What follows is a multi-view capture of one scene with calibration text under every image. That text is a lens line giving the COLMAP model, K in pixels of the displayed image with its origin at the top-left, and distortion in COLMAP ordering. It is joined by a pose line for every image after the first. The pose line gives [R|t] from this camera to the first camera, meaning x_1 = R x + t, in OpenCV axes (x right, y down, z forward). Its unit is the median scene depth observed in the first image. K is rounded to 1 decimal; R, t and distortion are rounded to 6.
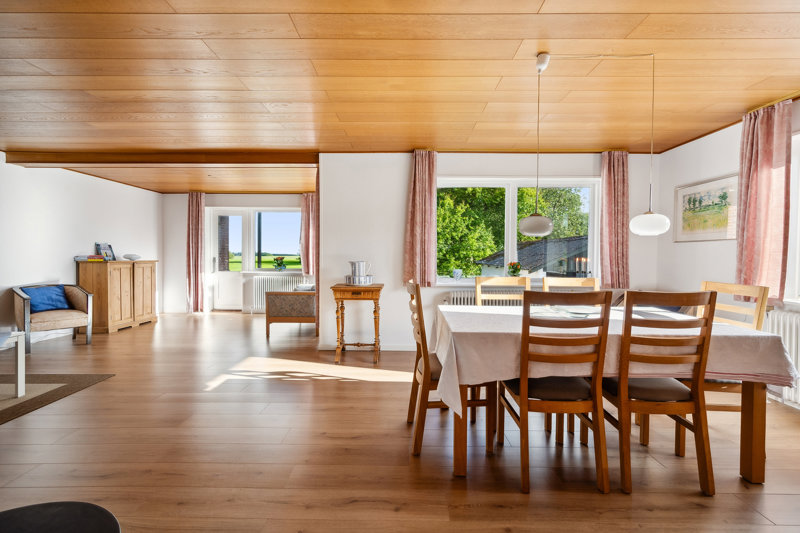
lens RADIAL K [[344.8, 0, 401.8], [0, 344.8, 259.2], [0, 0, 1]] dist [-0.000211, -0.000018]
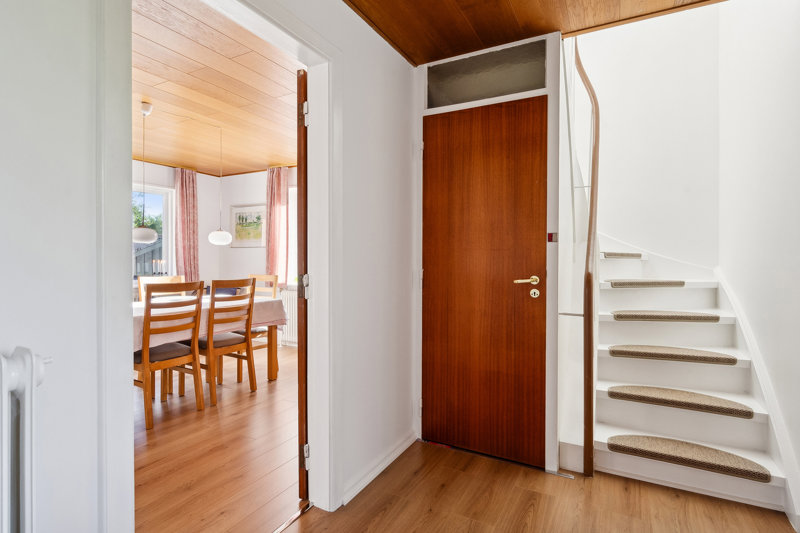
lens RADIAL K [[402.5, 0, 400.0], [0, 402.5, 266.5], [0, 0, 1]] dist [0.001219, 0.000076]
pose [[0.469972, -0.023209, 0.882376, -0.466337], [0.011614, 0.999730, 0.020110, -0.000453], [-0.882605, 0.000797, 0.470115, -0.520874]]
